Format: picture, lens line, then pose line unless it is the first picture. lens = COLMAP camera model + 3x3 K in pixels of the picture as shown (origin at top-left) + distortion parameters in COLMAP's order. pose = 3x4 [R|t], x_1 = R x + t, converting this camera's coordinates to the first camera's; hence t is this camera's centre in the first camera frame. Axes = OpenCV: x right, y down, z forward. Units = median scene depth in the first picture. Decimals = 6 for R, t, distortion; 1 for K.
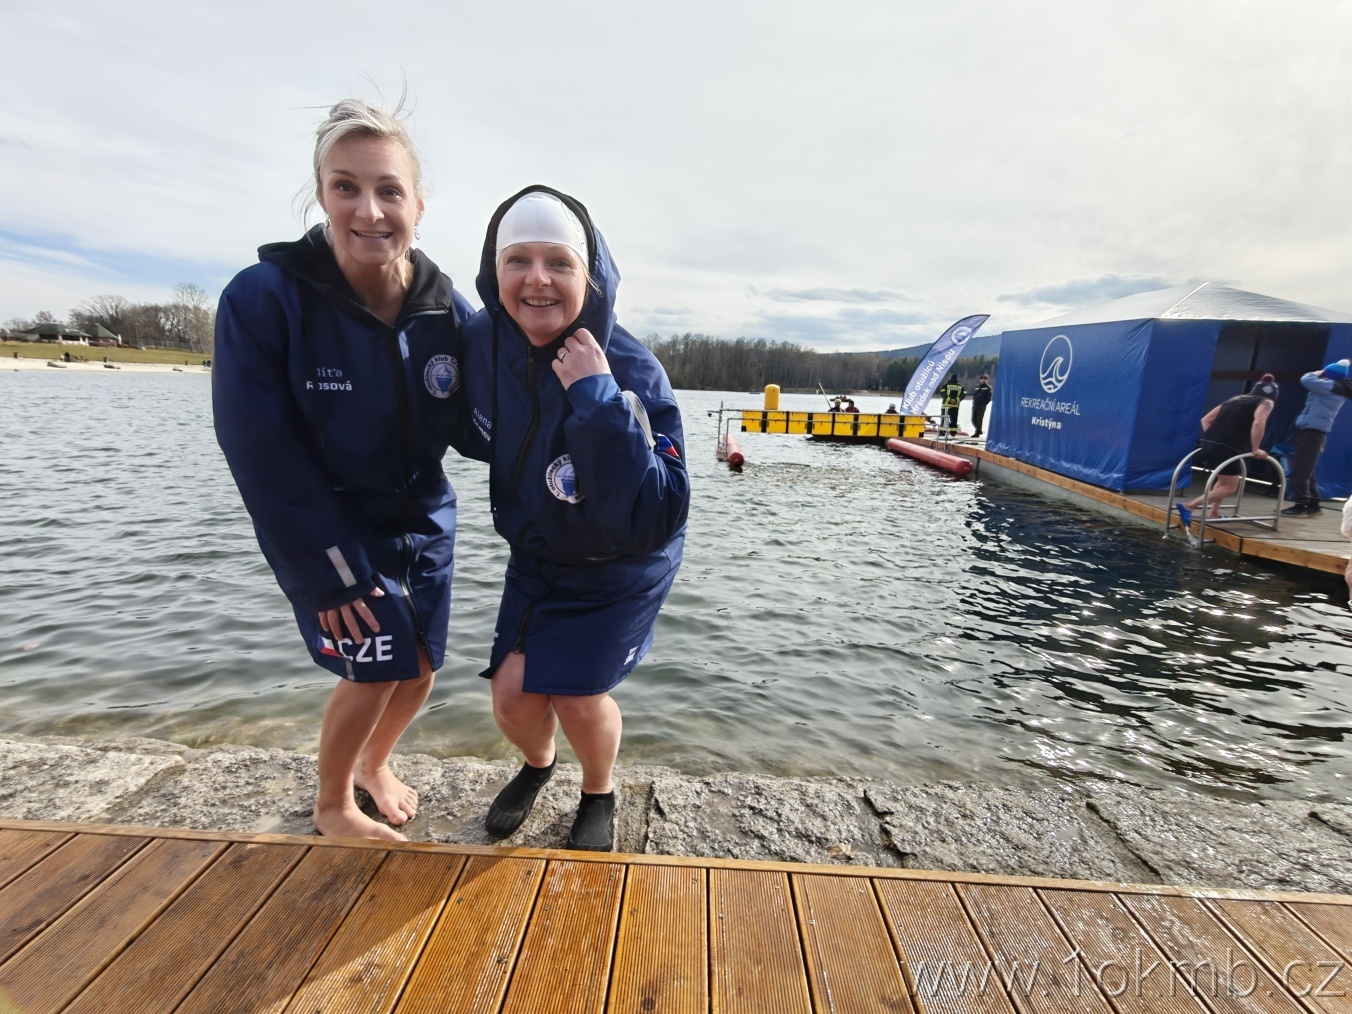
lens RADIAL K [[619.7, 0, 668.5], [0, 619.7, 512.9], [0, 0, 1]] dist [-0.000111, -0.001329]
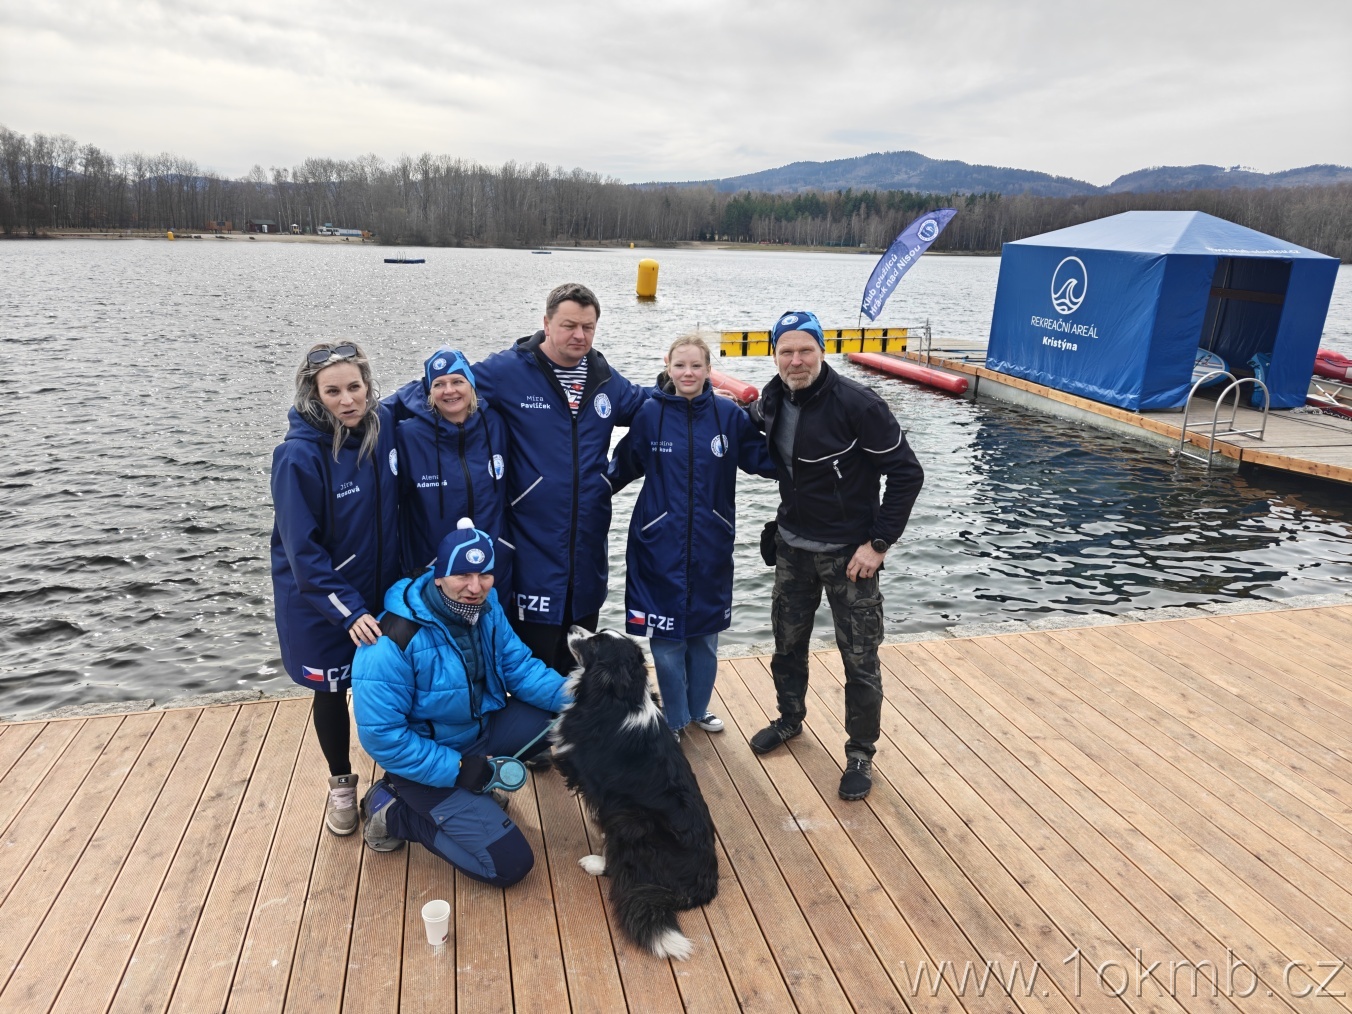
lens RADIAL K [[923.5, 0, 673.5], [0, 923.5, 501.5], [0, 0, 1]] dist [0.039145, -0.013452]
pose [[0.958623, -0.098507, 0.267091, -0.414226], [0.077169, 0.993014, 0.089267, -0.073711], [-0.274019, -0.064962, 0.959528, -0.287833]]
